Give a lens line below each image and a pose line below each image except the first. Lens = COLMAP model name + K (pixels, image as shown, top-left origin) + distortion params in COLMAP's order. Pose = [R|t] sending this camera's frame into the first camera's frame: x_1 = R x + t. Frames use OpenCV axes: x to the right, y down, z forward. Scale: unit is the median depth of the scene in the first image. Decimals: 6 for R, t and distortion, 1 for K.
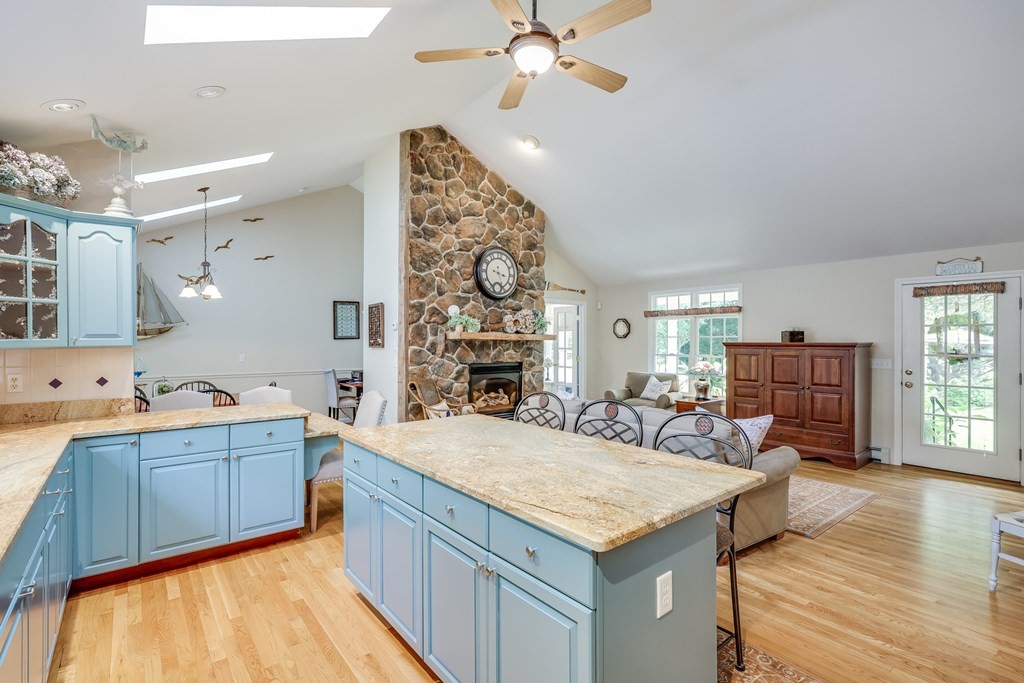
lens RADIAL K [[479.4, 0, 516.2], [0, 479.4, 339.2], [0, 0, 1]] dist [0.002439, -0.001906]
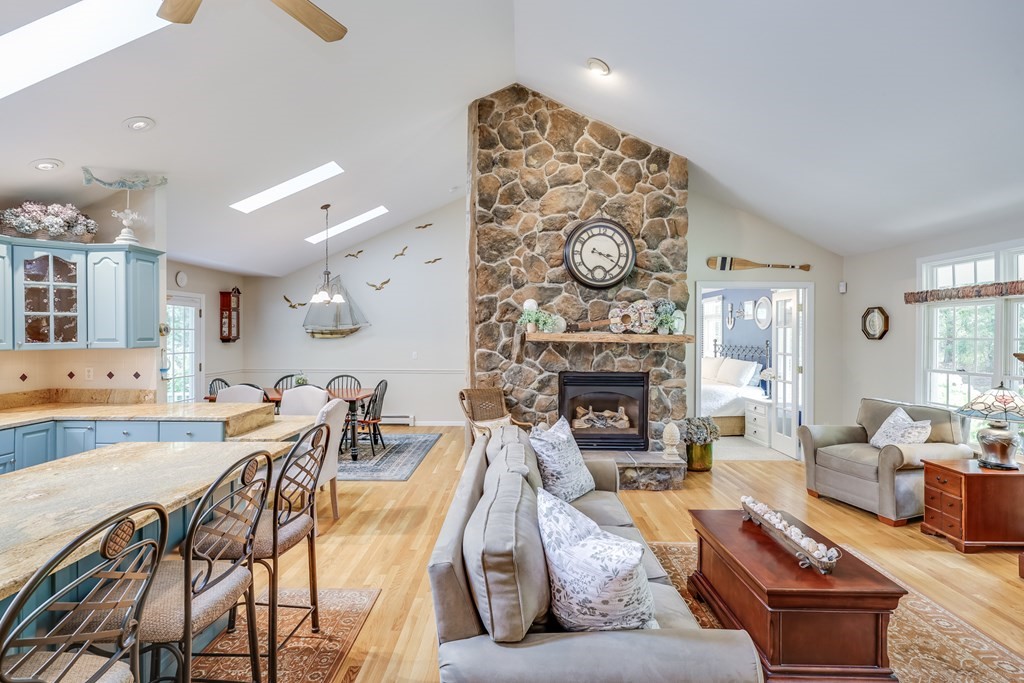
lens RADIAL K [[505.0, 0, 511.9], [0, 505.0, 333.0], [0, 0, 1]] dist [0.004837, -0.001997]
pose [[0.767933, 0.001259, -0.640529, 0.386353], [-0.001904, 0.999998, -0.000317, -0.012884], [0.640527, 0.001463, 0.767934, 0.315552]]
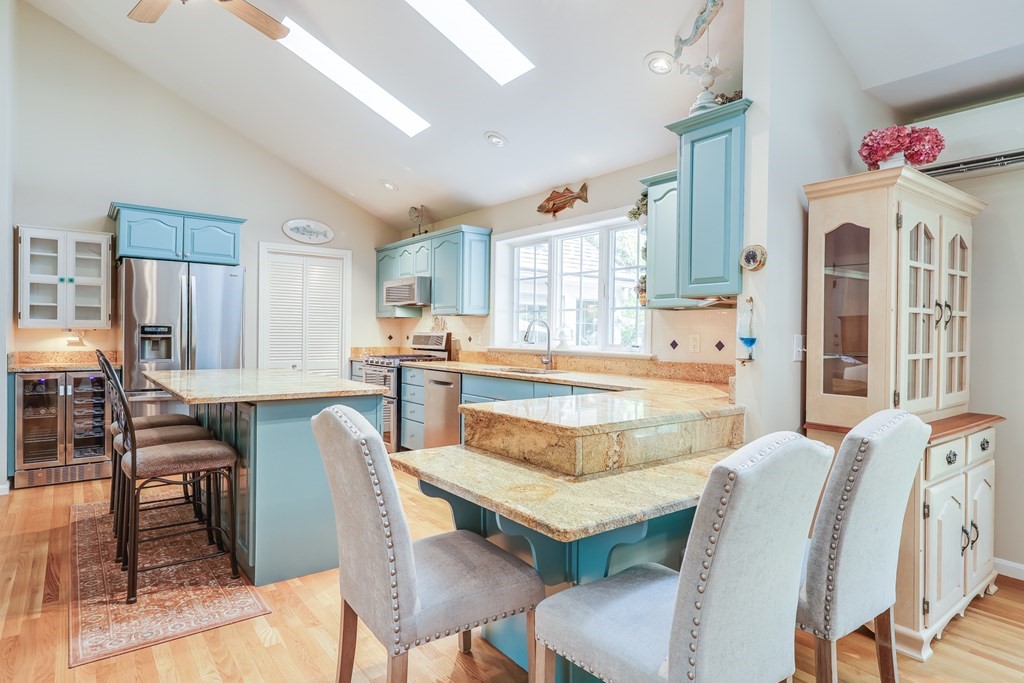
lens RADIAL K [[572.2, 0, 518.8], [0, 572.2, 336.7], [0, 0, 1]] dist [-0.002468, -0.002072]
pose [[-0.999794, -0.011390, 0.016825, -0.281504], [-0.011306, 0.999923, 0.005076, 0.036218], [-0.016881, 0.004885, -0.999846, 0.932000]]
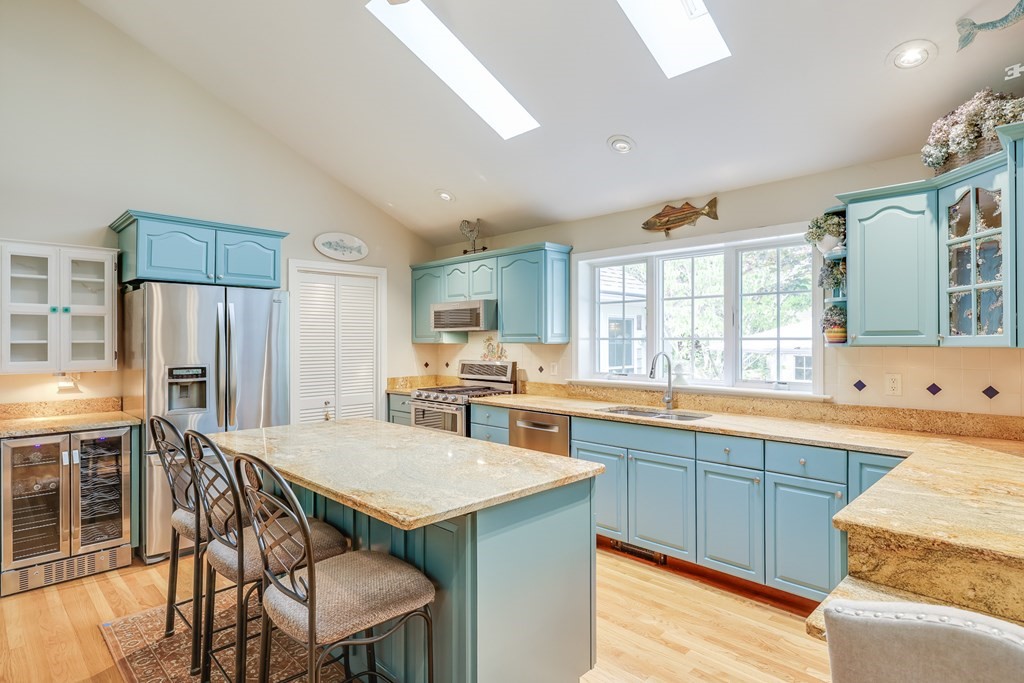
lens RADIAL K [[544.3, 0, 514.4], [0, 544.3, 337.6], [0, 0, 1]] dist [0.000802, -0.001076]
pose [[-0.994053, 0.002092, -0.108879, -0.062542], [0.002434, 0.999993, -0.003011, 0.001994], [0.108871, -0.003259, -0.994050, 0.784367]]
